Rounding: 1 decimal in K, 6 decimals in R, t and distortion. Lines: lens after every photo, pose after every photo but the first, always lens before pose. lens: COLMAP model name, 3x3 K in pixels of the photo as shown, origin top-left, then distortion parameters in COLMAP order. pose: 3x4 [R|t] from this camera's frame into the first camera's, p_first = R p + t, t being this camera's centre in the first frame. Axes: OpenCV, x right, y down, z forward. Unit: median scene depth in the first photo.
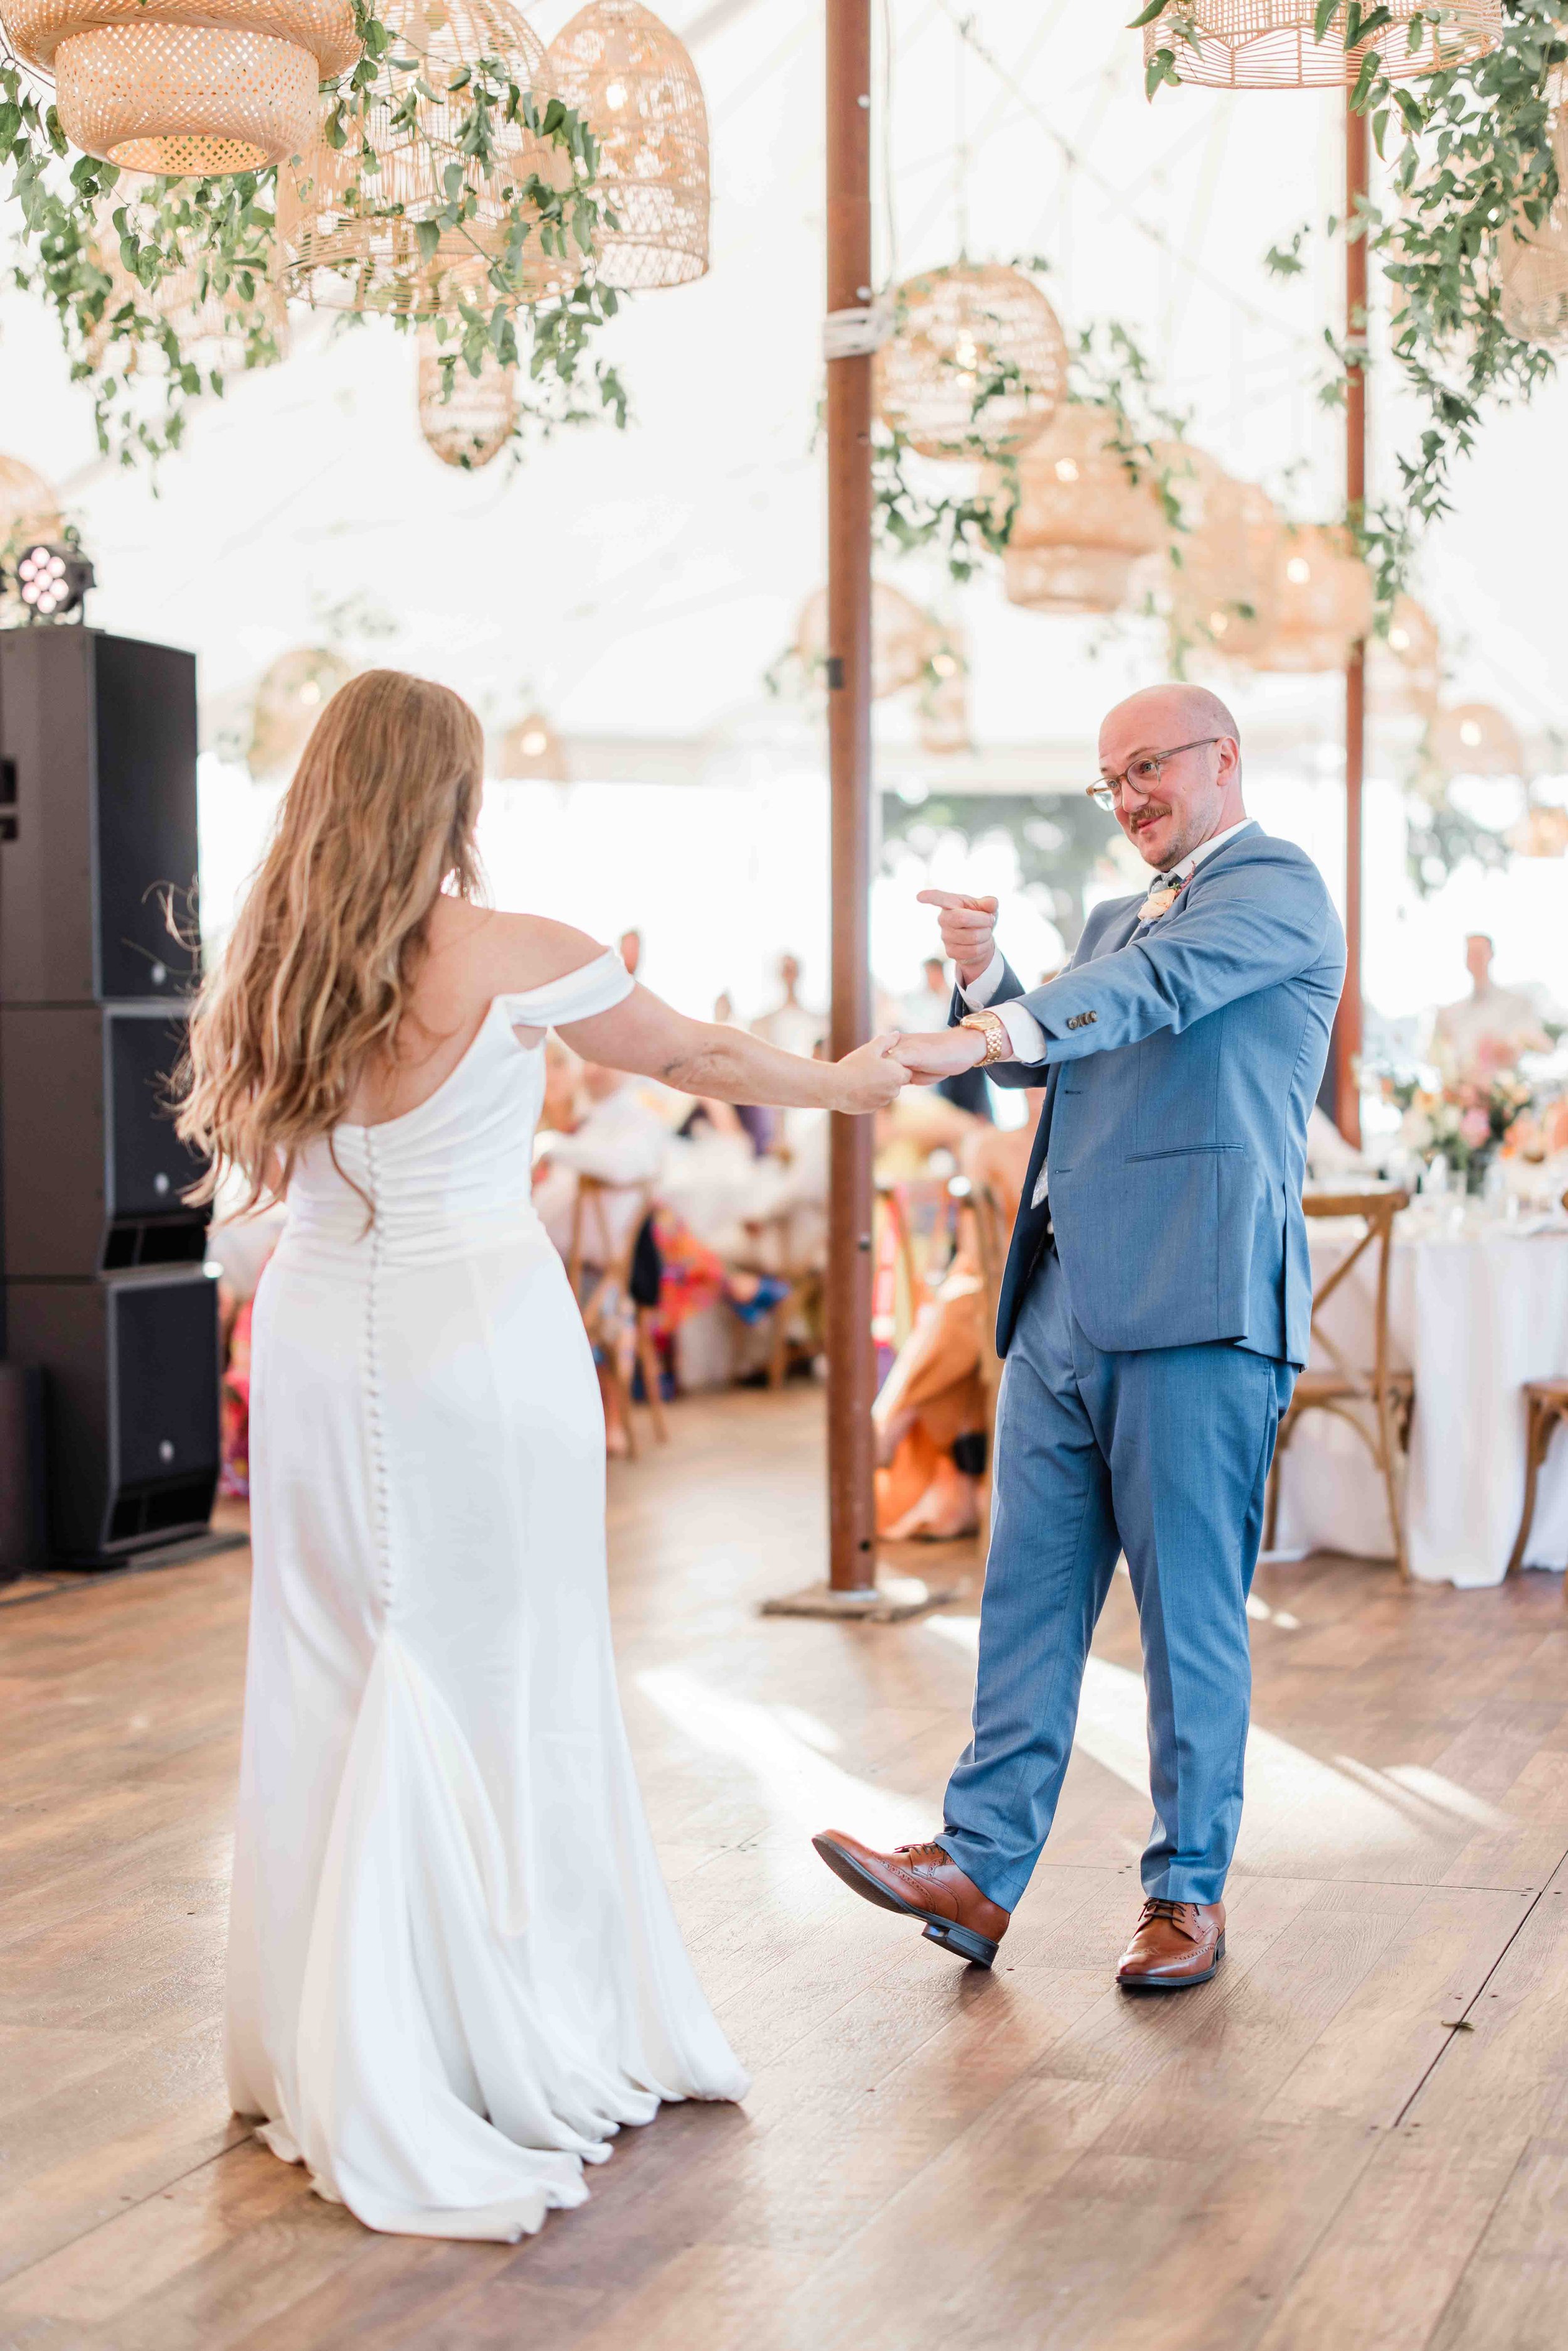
lens RADIAL K [[3734.8, 0, 866.5], [0, 3734.8, 1173.4], [0, 0, 1]] dist [0.021870, 0.021226]
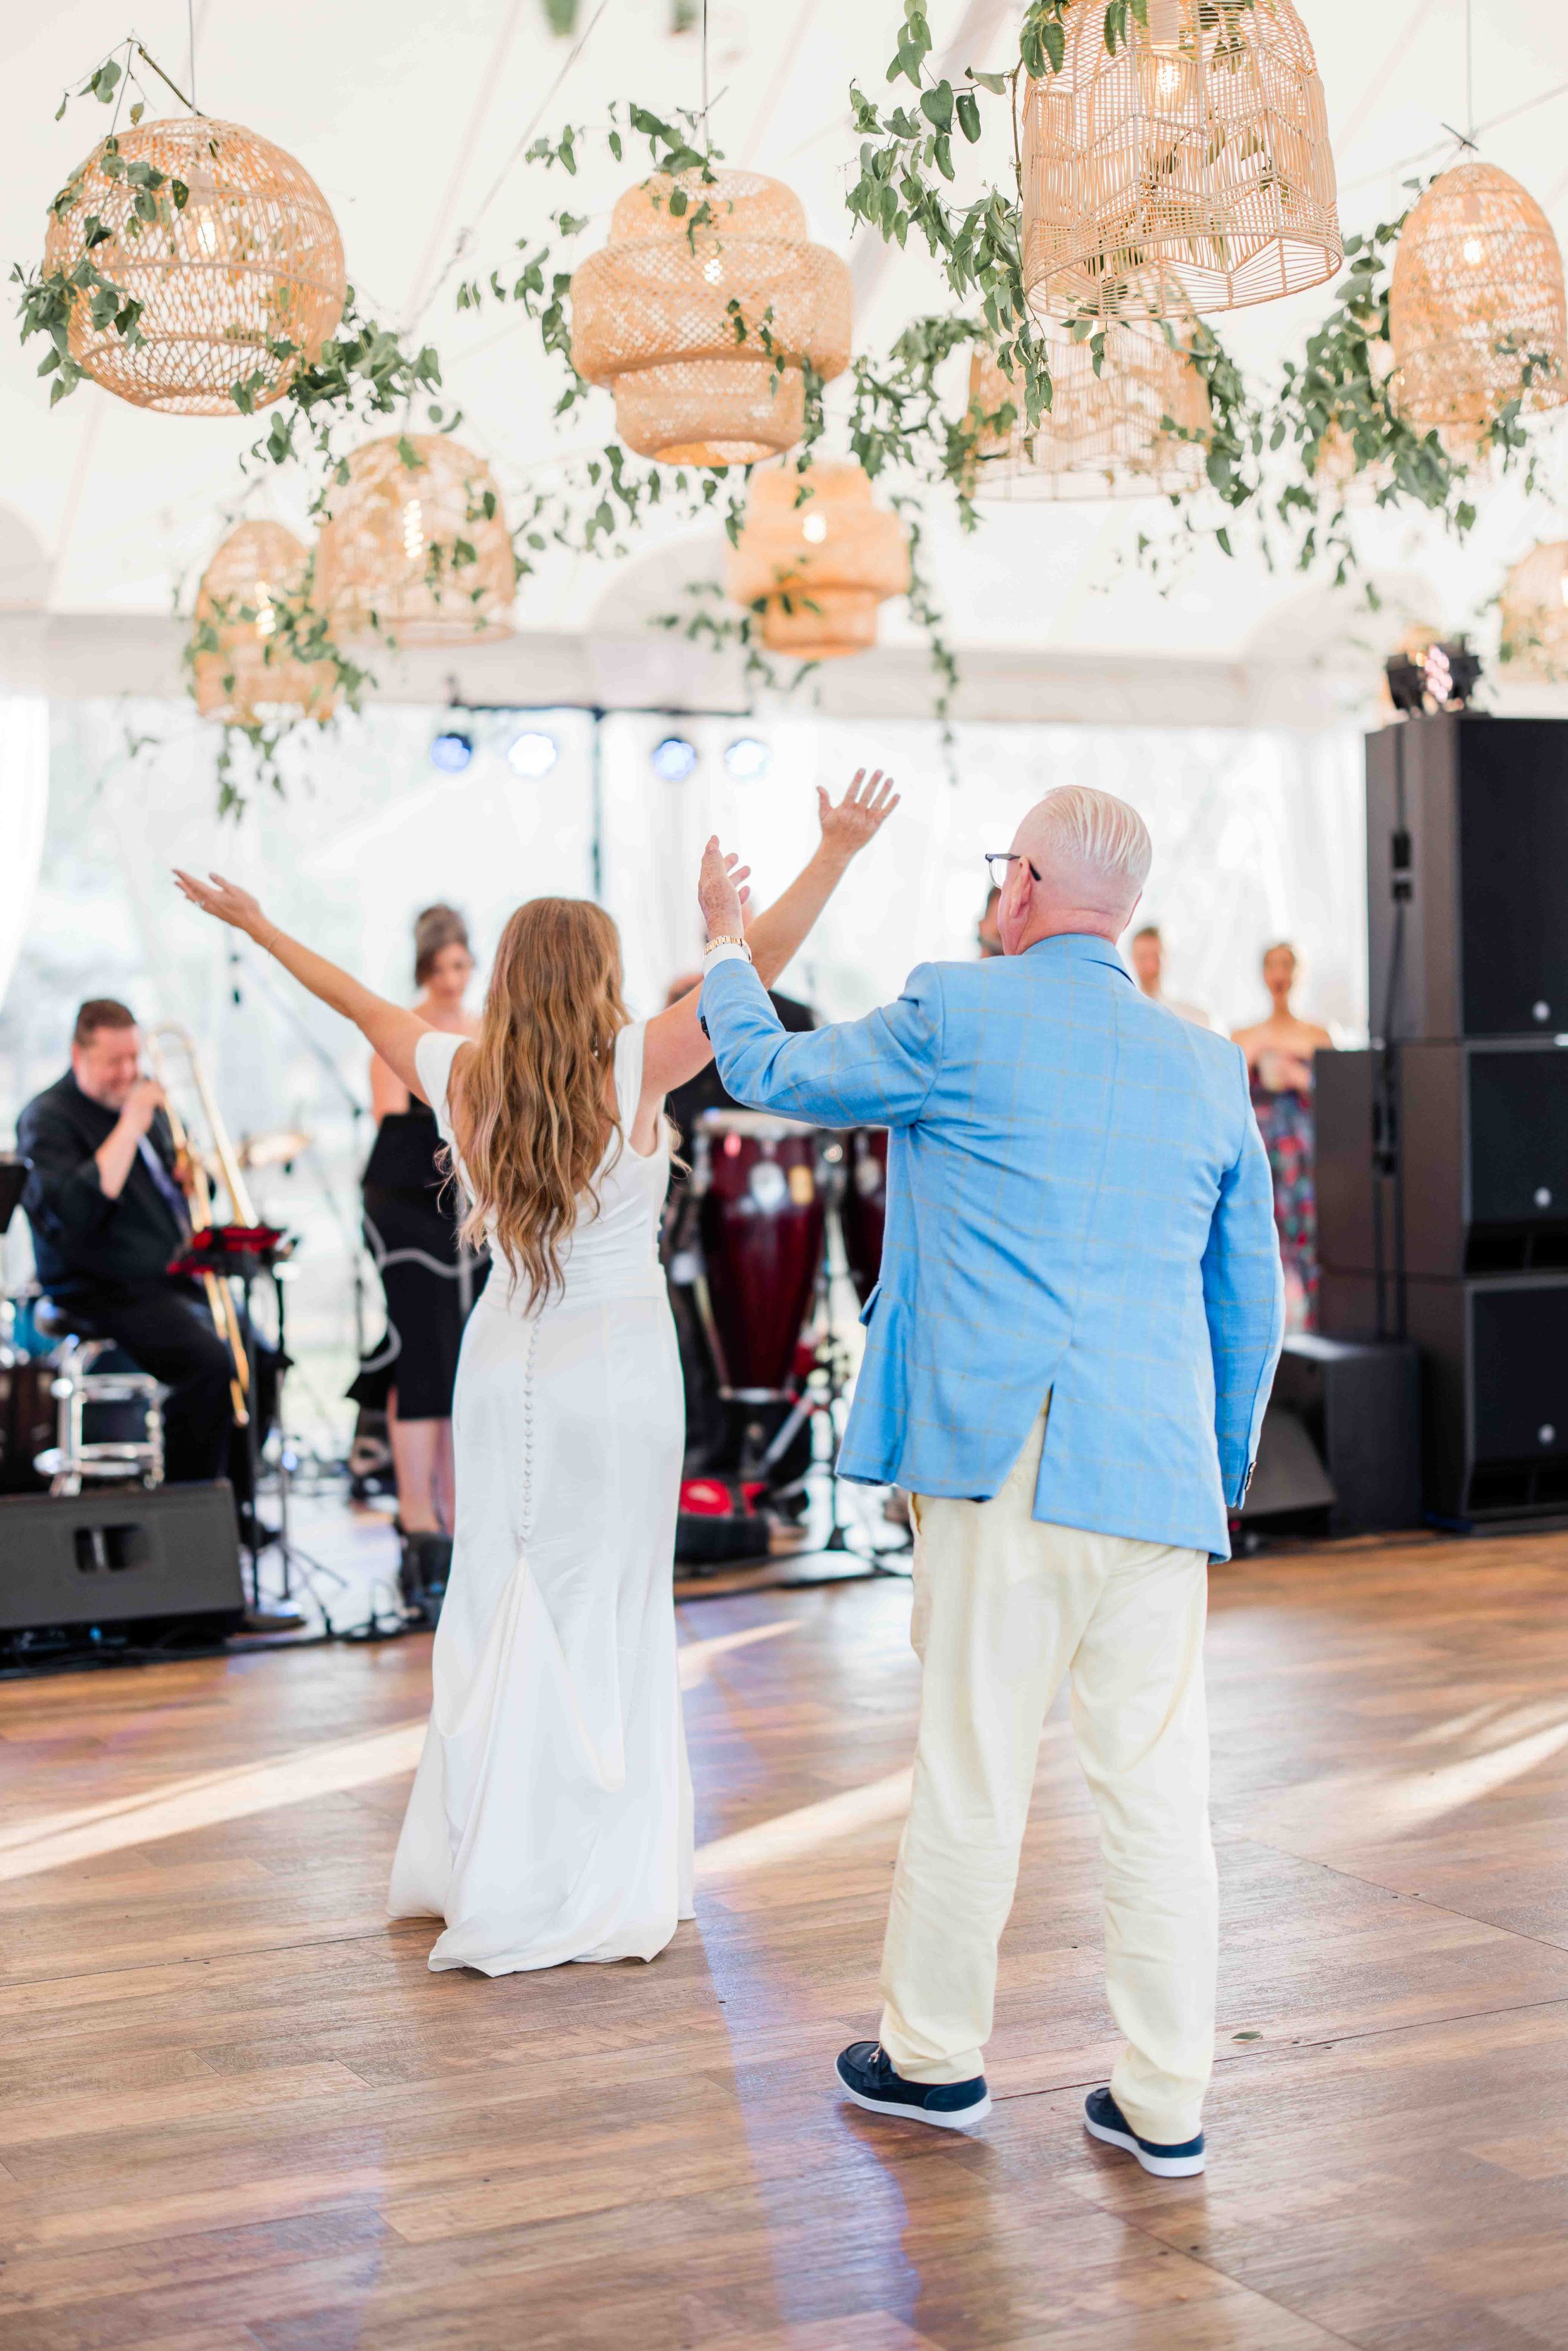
lens RADIAL K [[3473.3, 0, 650.5], [0, 3473.3, 1139.6], [0, 0, 1]] dist [-0.006154, -0.126022]
pose [[0.671681, 0.017546, -0.740633, 0.420519], [-0.008039, 0.999833, 0.016396, -0.030778], [0.740797, -0.005059, 0.671710, 0.099160]]
